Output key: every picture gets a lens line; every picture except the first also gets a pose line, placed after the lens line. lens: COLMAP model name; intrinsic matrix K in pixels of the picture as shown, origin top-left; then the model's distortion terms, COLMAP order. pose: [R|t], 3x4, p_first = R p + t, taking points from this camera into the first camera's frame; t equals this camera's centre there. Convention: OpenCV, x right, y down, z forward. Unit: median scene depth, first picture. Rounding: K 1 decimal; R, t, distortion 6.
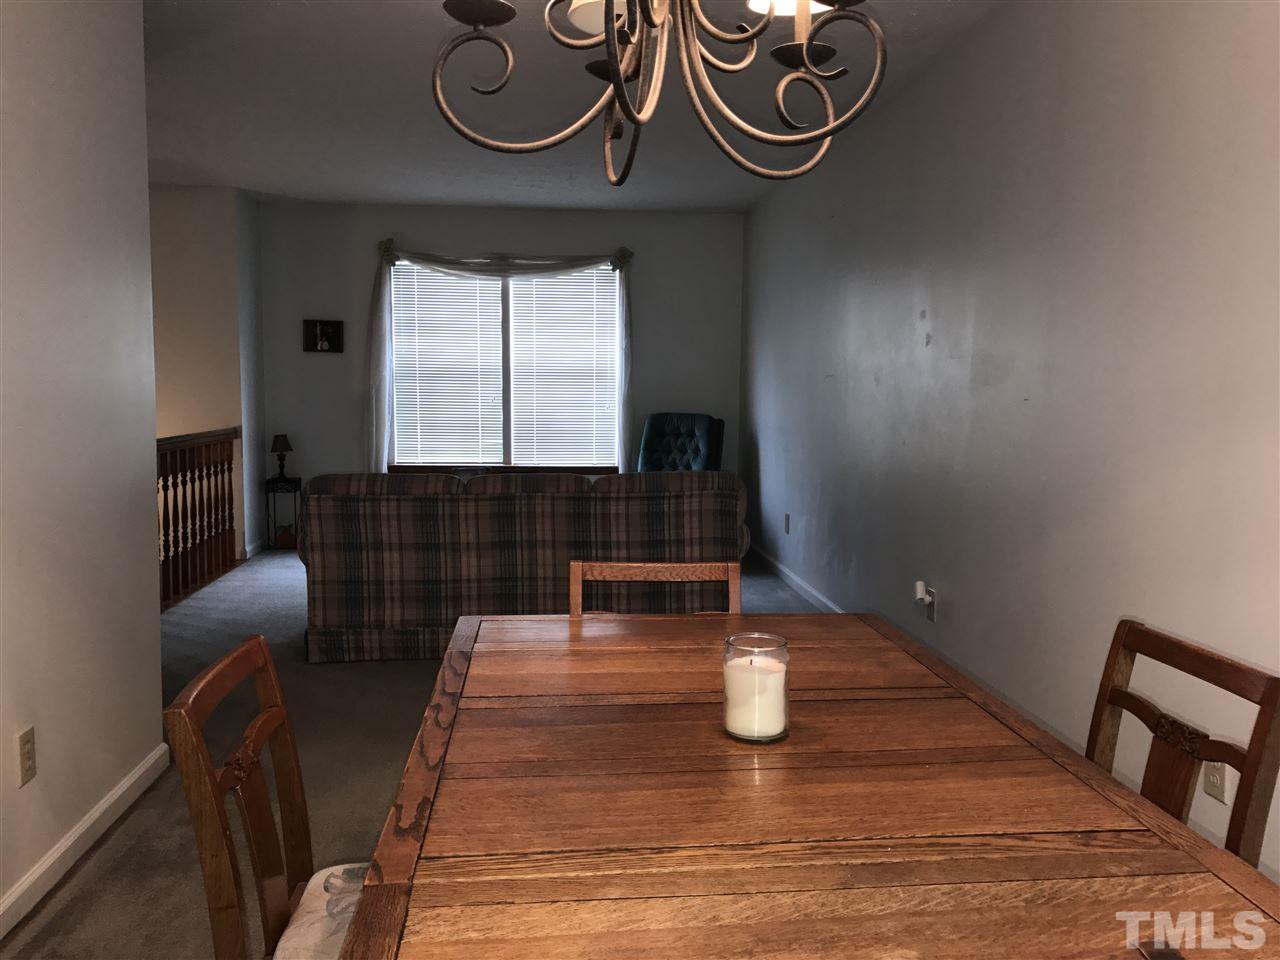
lens RADIAL K [[1062.9, 0, 639.9], [0, 1062.9, 478.9], [0, 0, 1]] dist [0.080553, -0.082161]
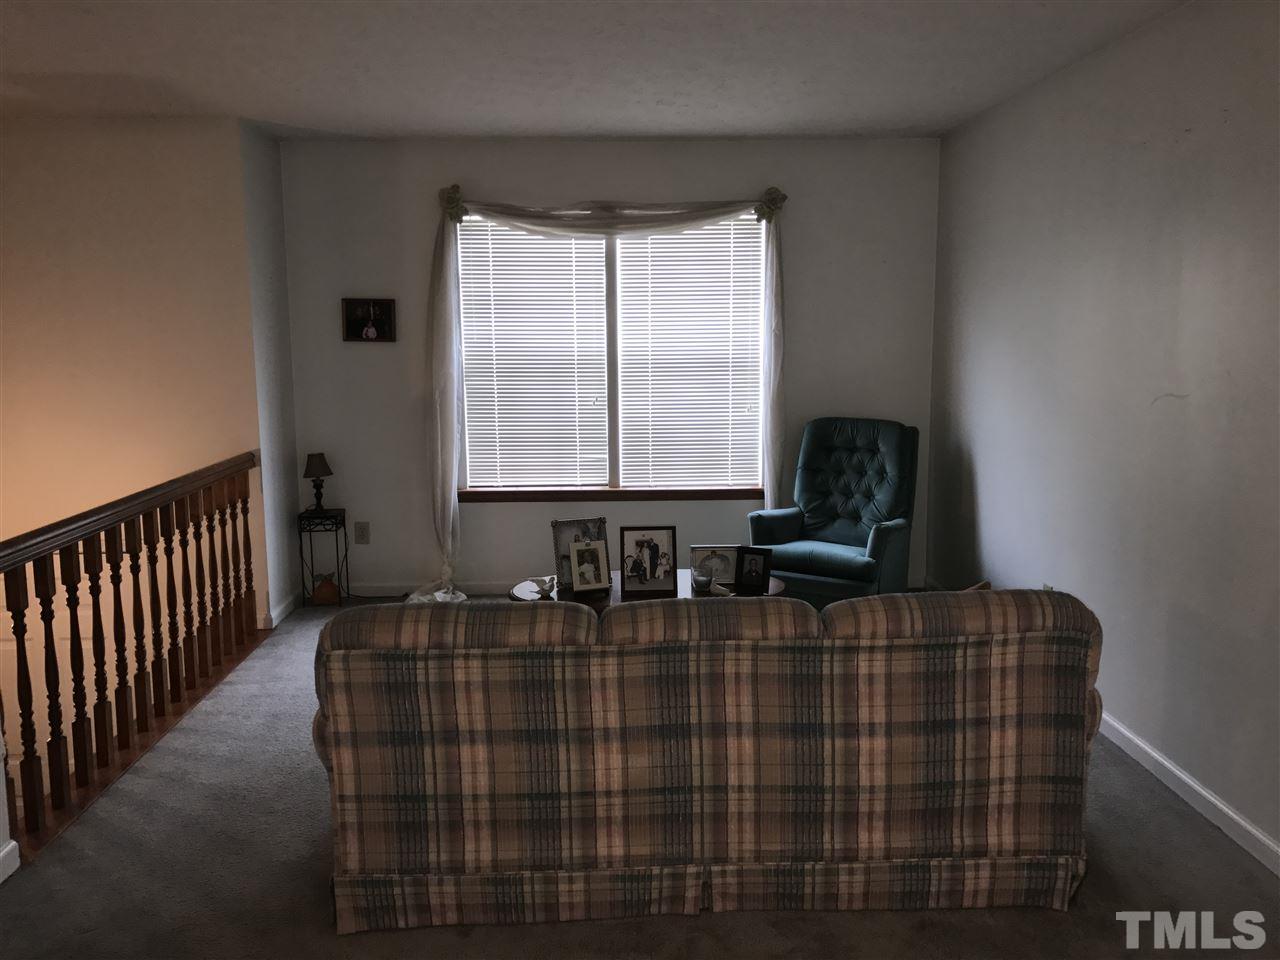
lens RADIAL K [[1062.9, 0, 635.8], [0, 1062.9, 477.5], [0, 0, 1]] dist [0.080553, -0.082161]
pose [[0.998087, -0.008411, -0.061248, -0.071321], [0.011679, 0.998515, 0.053202, -0.066840], [0.060710, -0.053815, 0.996704, 0.286607]]
